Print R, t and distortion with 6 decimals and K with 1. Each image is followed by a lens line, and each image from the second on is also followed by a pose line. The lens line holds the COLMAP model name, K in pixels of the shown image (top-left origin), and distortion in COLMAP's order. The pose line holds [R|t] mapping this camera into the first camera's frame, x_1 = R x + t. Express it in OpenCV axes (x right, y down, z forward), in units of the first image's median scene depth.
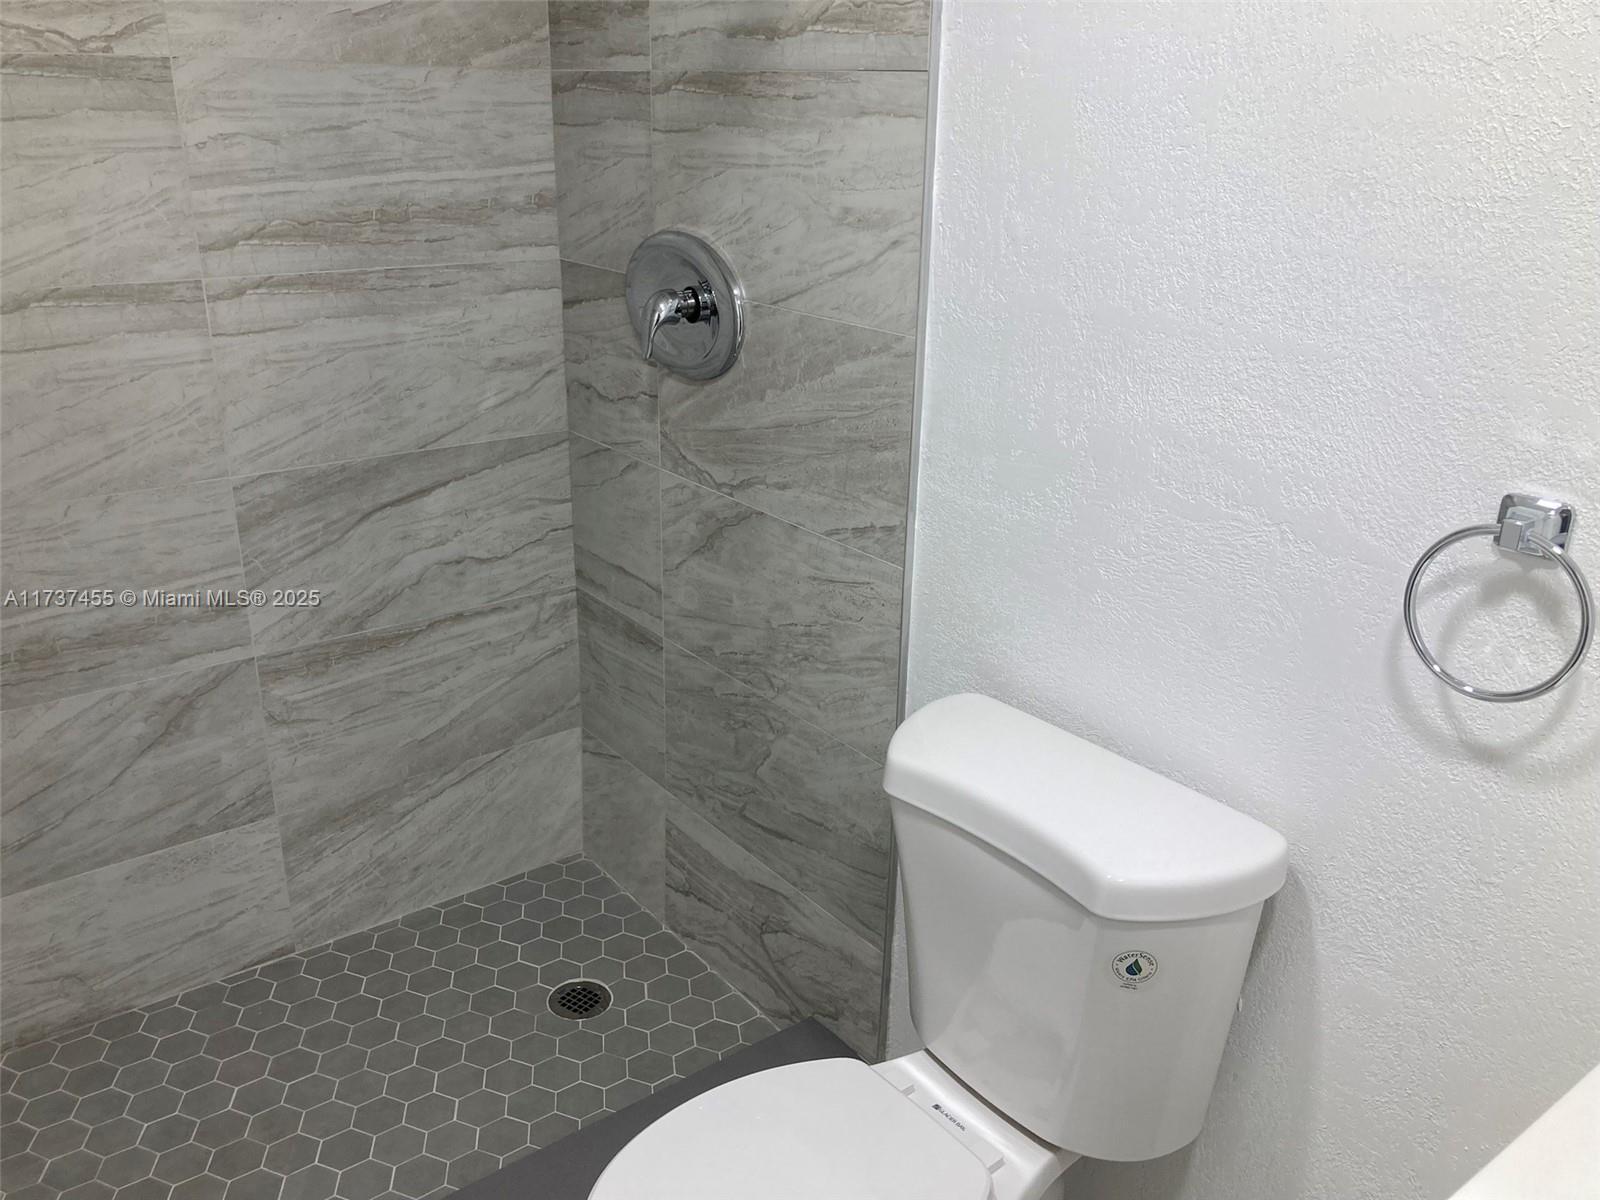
lens RADIAL K [[1326.4, 0, 800.0], [0, 1326.4, 600.0], [0, 0, 1]] dist [0.003941, 0.030333]
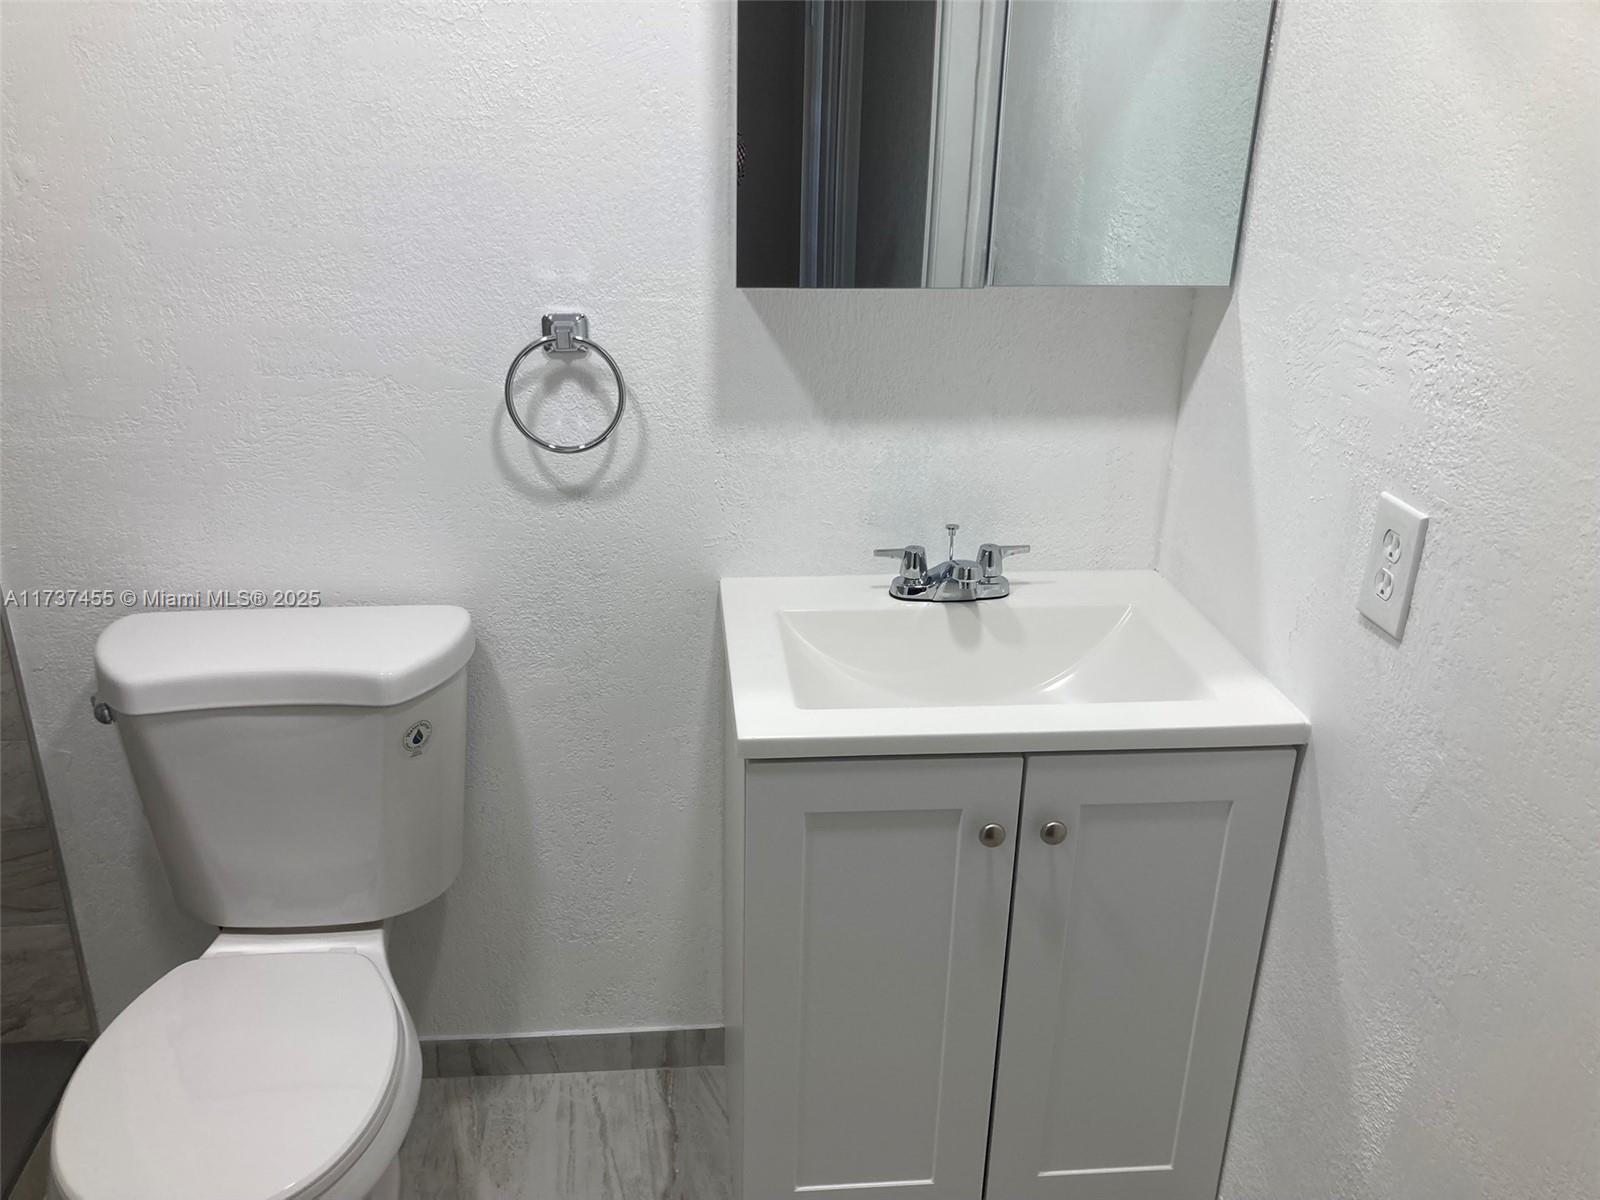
lens RADIAL K [[1326.4, 0, 800.0], [0, 1326.4, 600.0], [0, 0, 1]] dist [0.003941, 0.030333]
pose [[0.551817, -0.333312, 0.764461, -0.501163], [0.292014, 0.935852, 0.197253, 0.008351], [-0.781169, 0.114386, 0.613751, -0.094543]]
